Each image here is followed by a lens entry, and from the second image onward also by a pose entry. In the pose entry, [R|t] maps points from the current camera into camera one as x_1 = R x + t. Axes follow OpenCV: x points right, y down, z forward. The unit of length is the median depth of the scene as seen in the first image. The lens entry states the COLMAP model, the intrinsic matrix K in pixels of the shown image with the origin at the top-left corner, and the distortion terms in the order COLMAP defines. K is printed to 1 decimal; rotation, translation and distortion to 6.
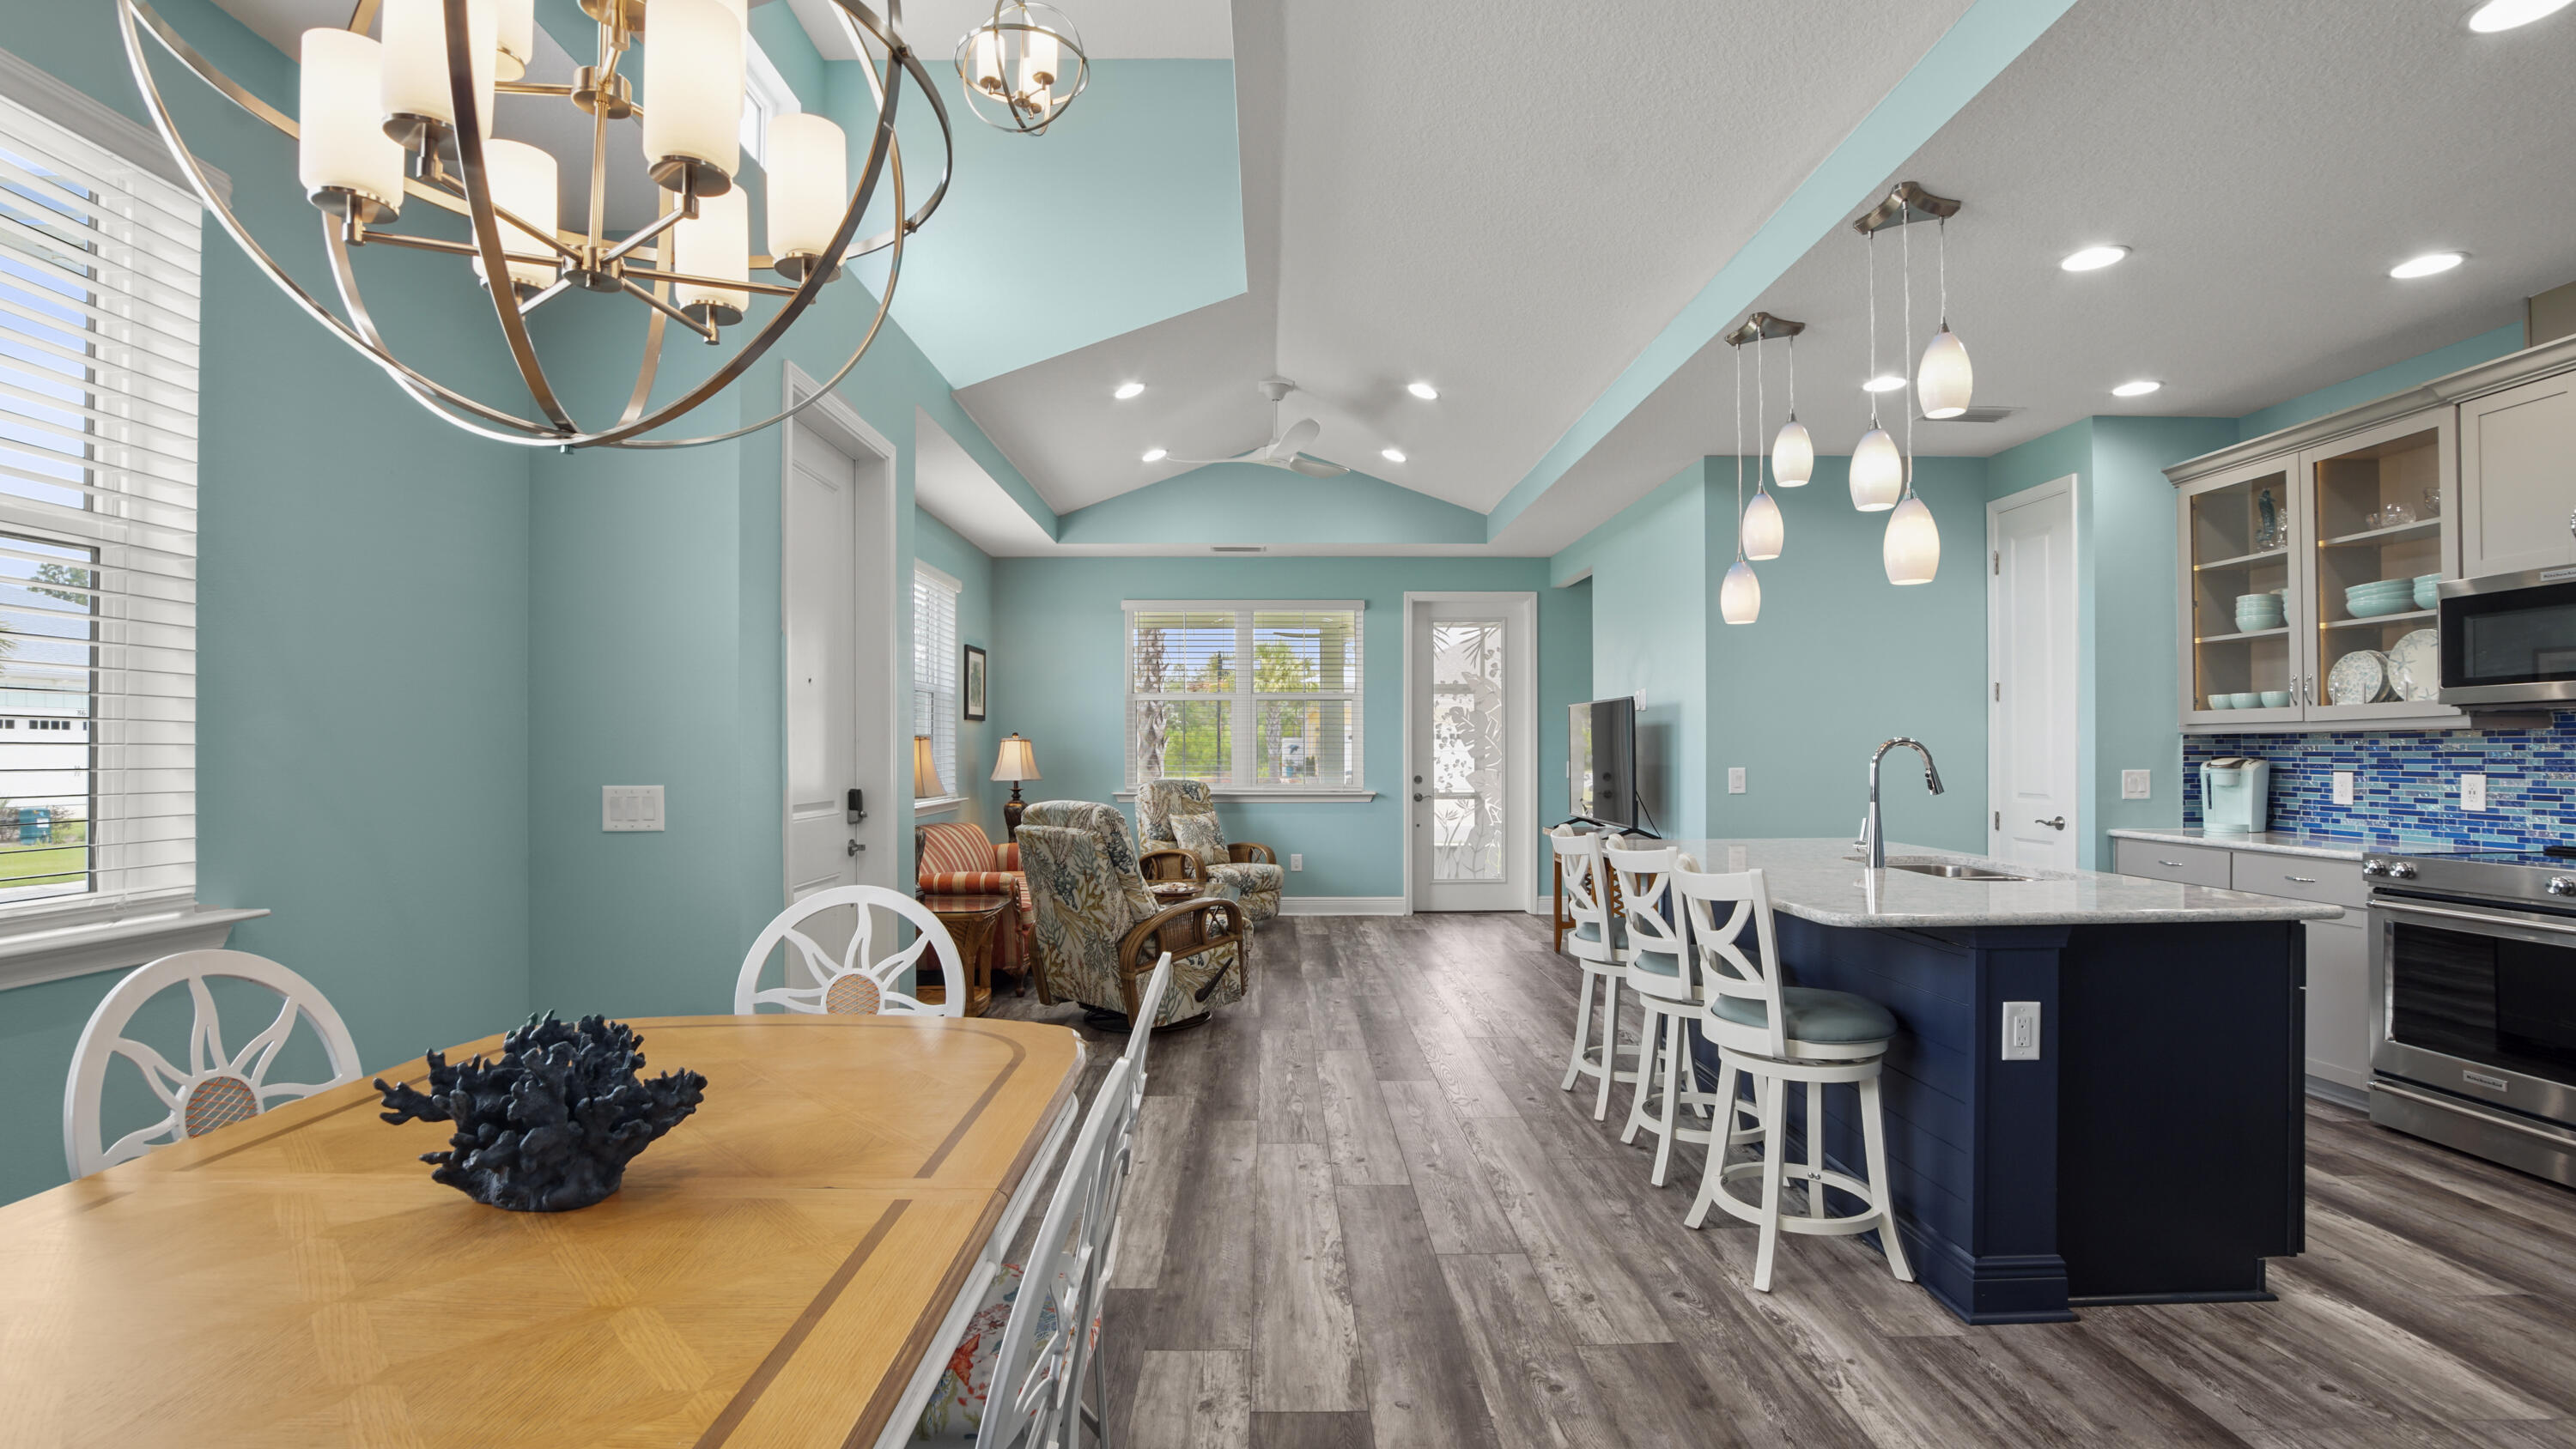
lens RADIAL K [[1194.8, 0, 1288.3], [0, 1194.8, 757.4], [0, 0, 1]] dist [-0.019750, 0.000350]
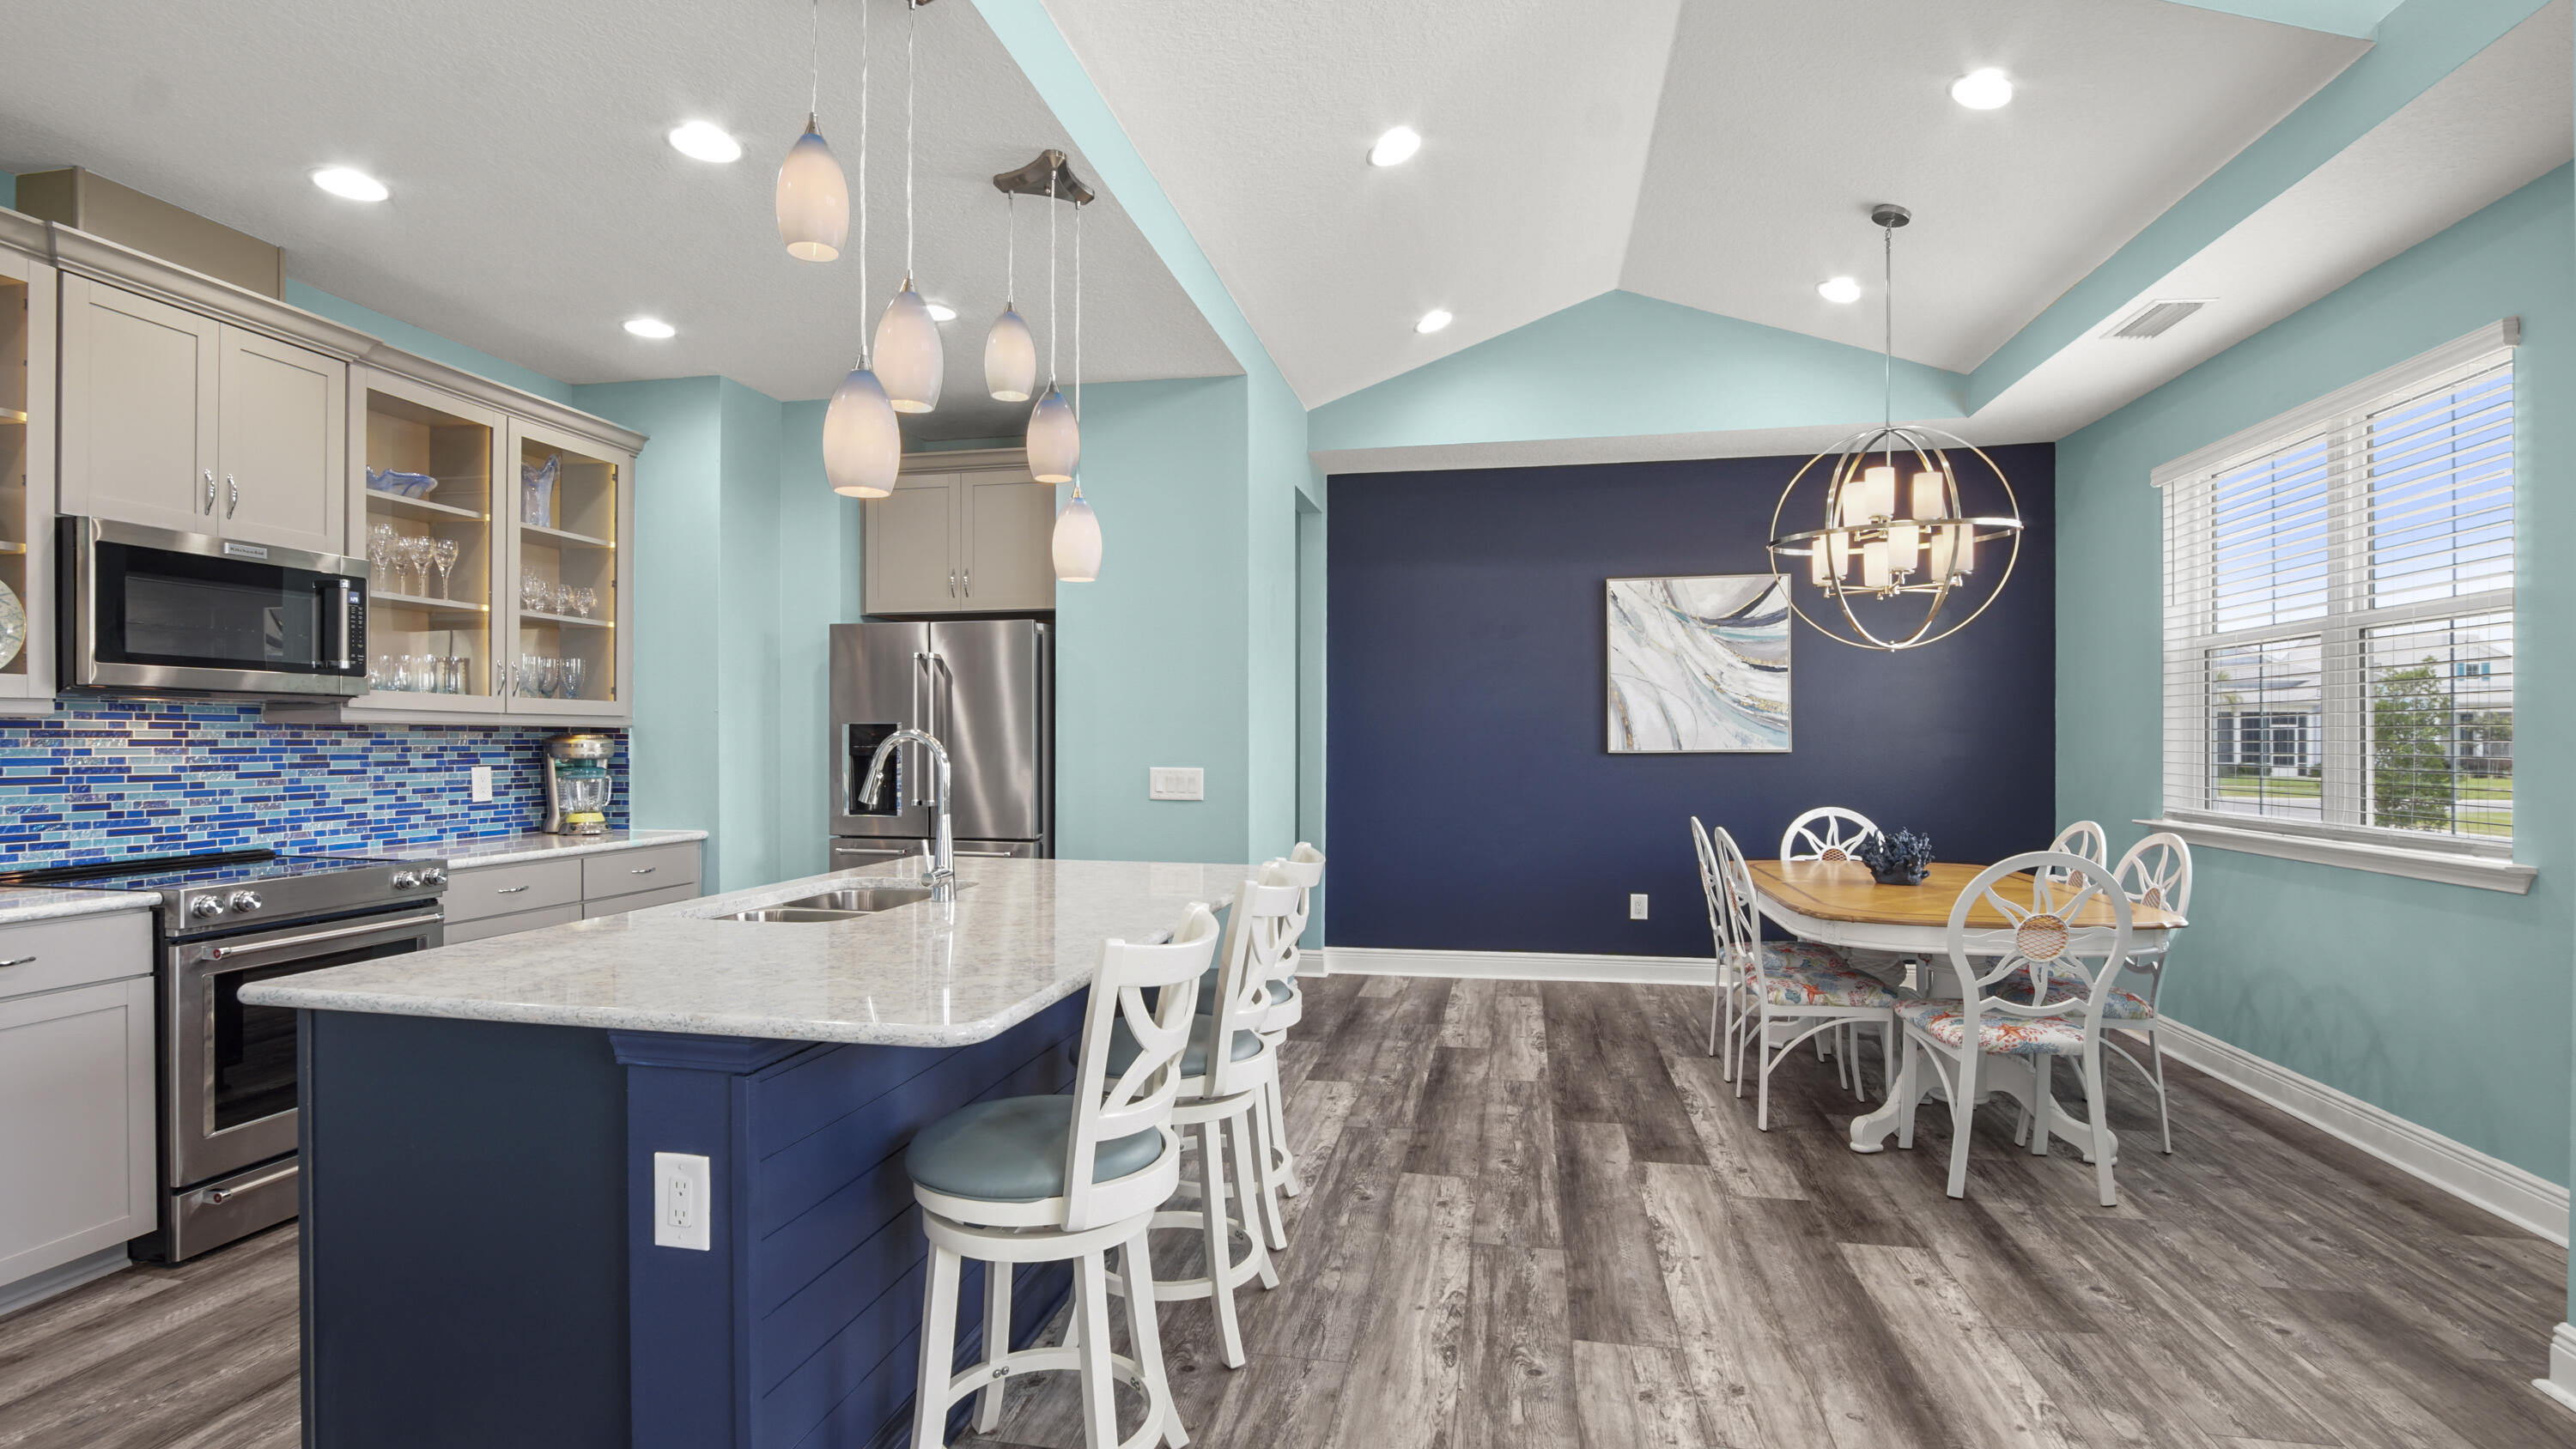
lens RADIAL K [[1224.0, 0, 1261.6], [0, 1224.0, 749.8], [0, 0, 1]] dist [-0.015643, -0.000244]
pose [[-0.974241, -0.001450, 0.225506, 0.099844], [0.000841, 0.999949, 0.010064, -0.010803], [-0.225509, 0.009994, -0.974190, 1.460629]]
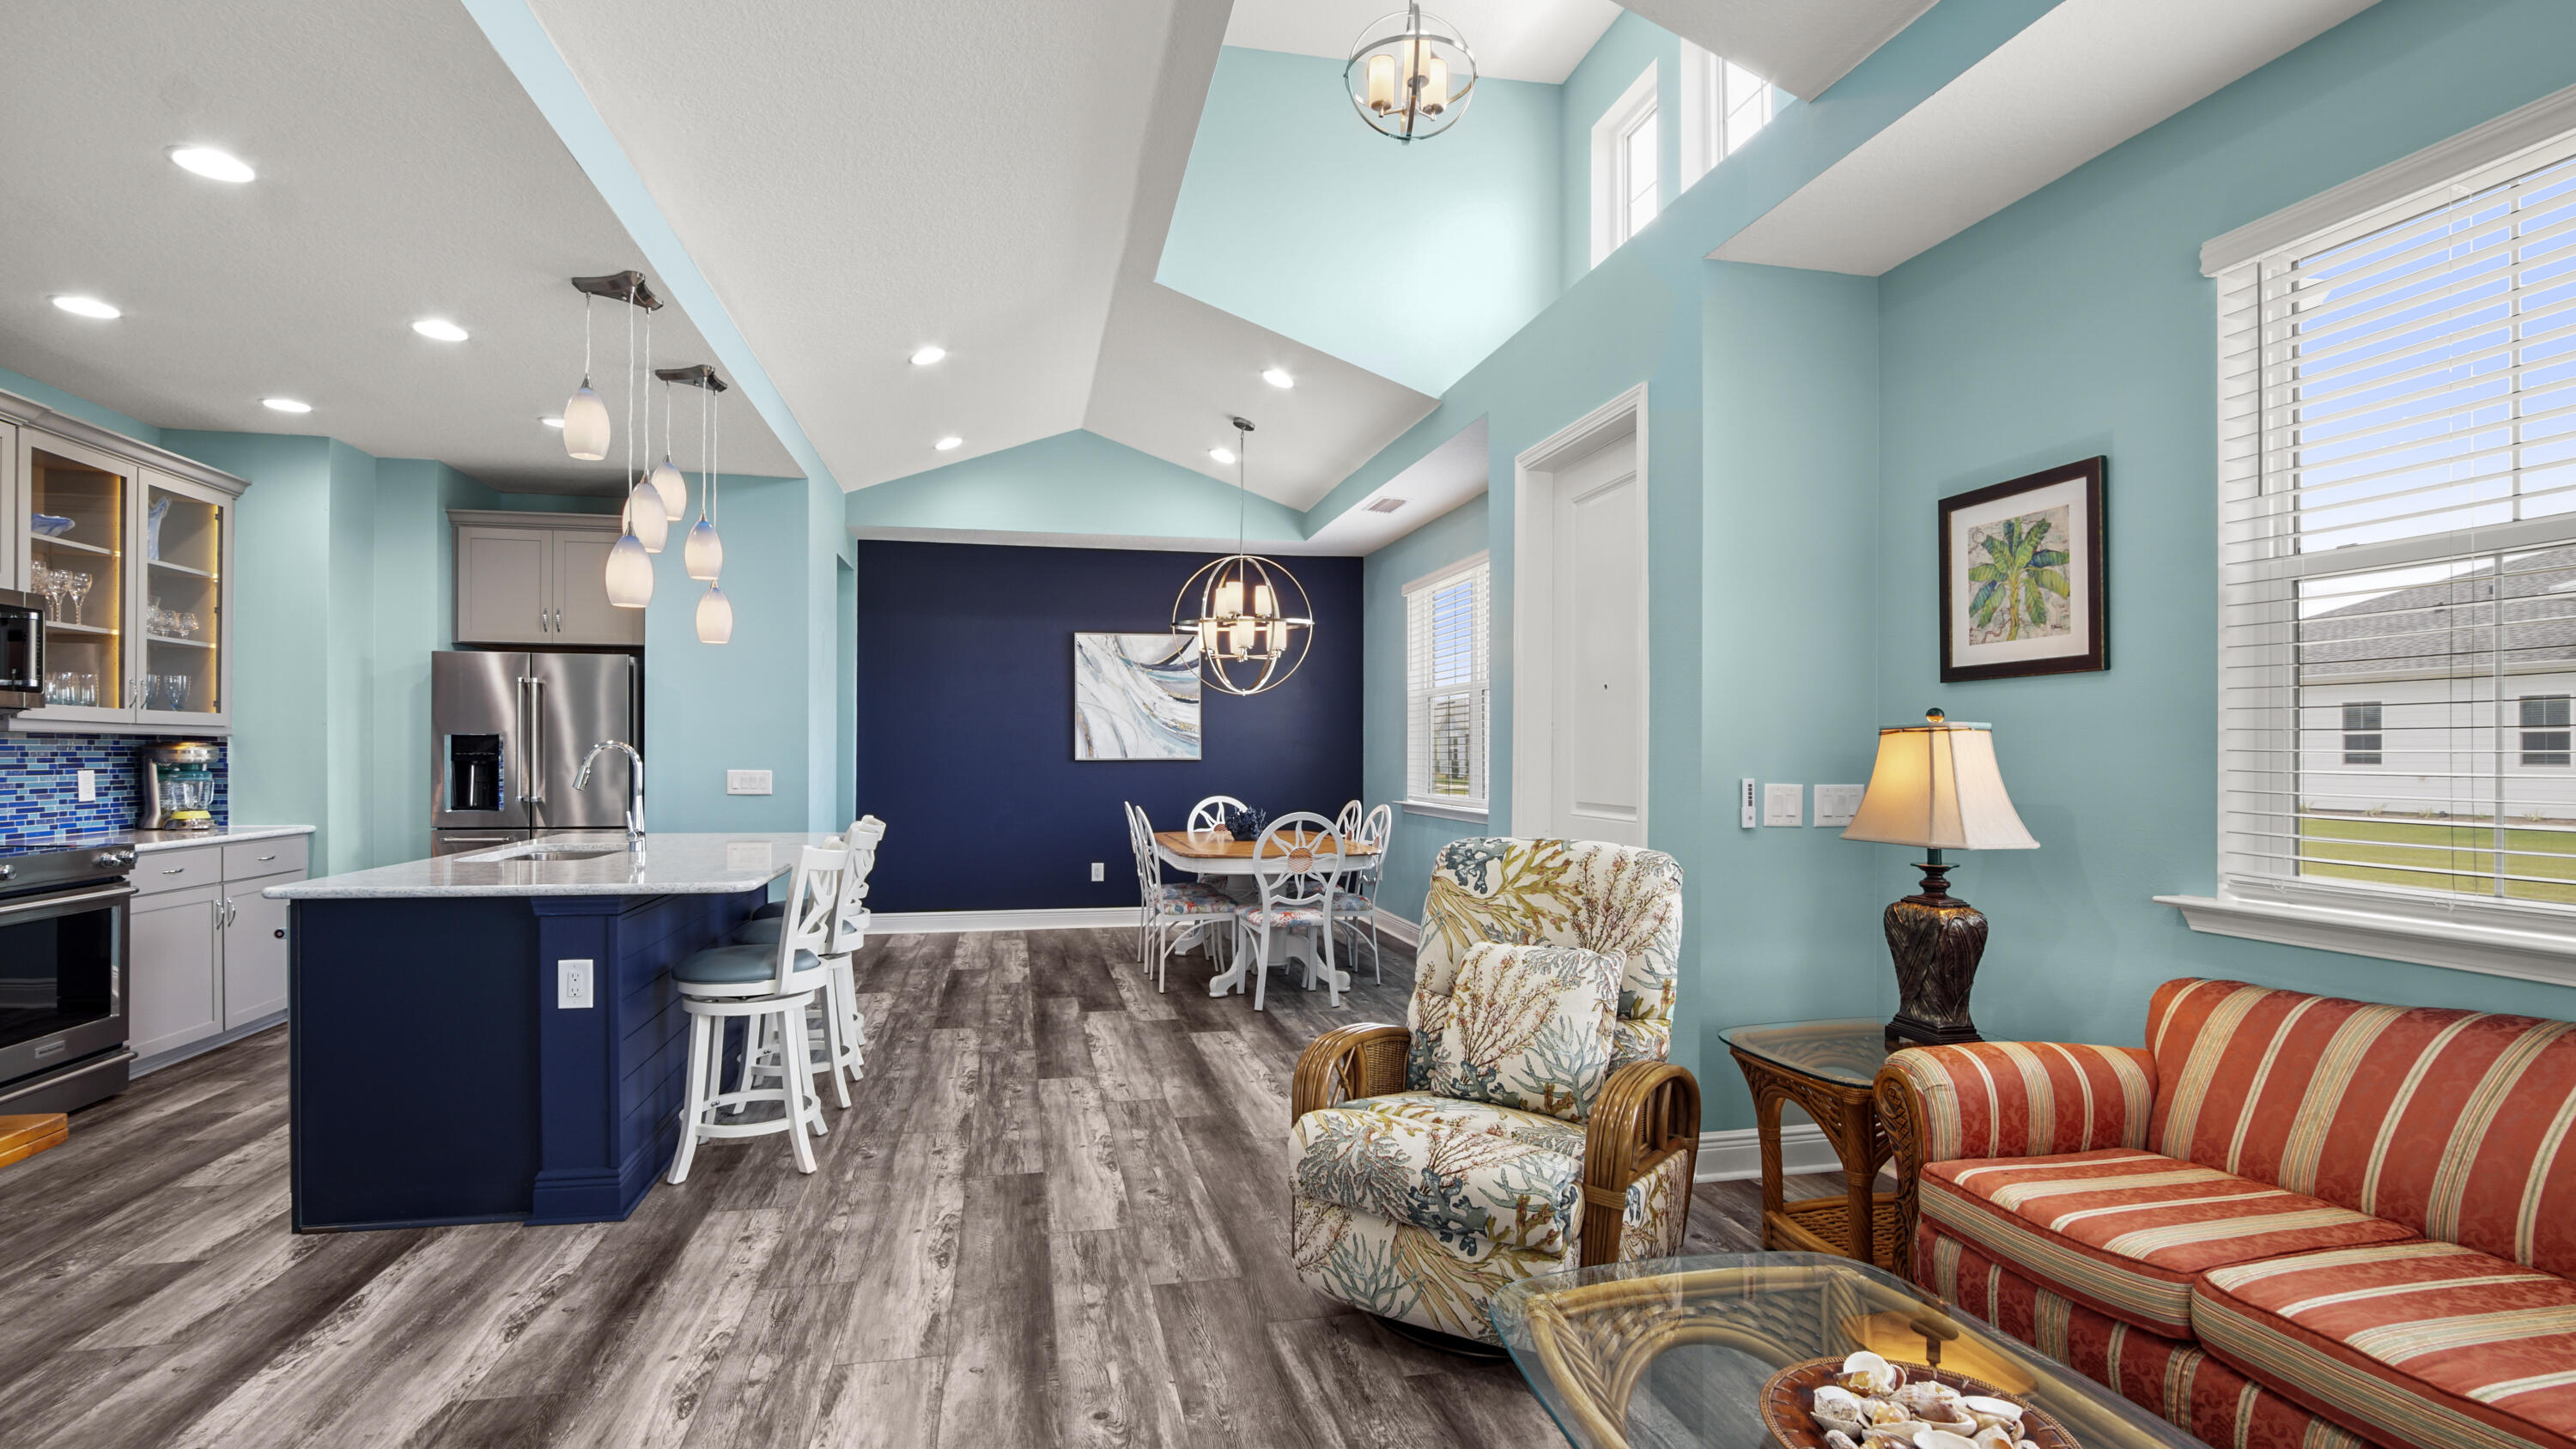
lens RADIAL K [[1194.8, 0, 1288.3], [0, 1194.8, 757.4], [0, 0, 1]] dist [-0.019750, 0.000350]
pose [[-0.978576, -0.002202, -0.205874, 0.086375], [-0.003548, 0.999975, 0.006167, -0.009697], [0.205855, 0.006765, -0.978559, 1.948465]]
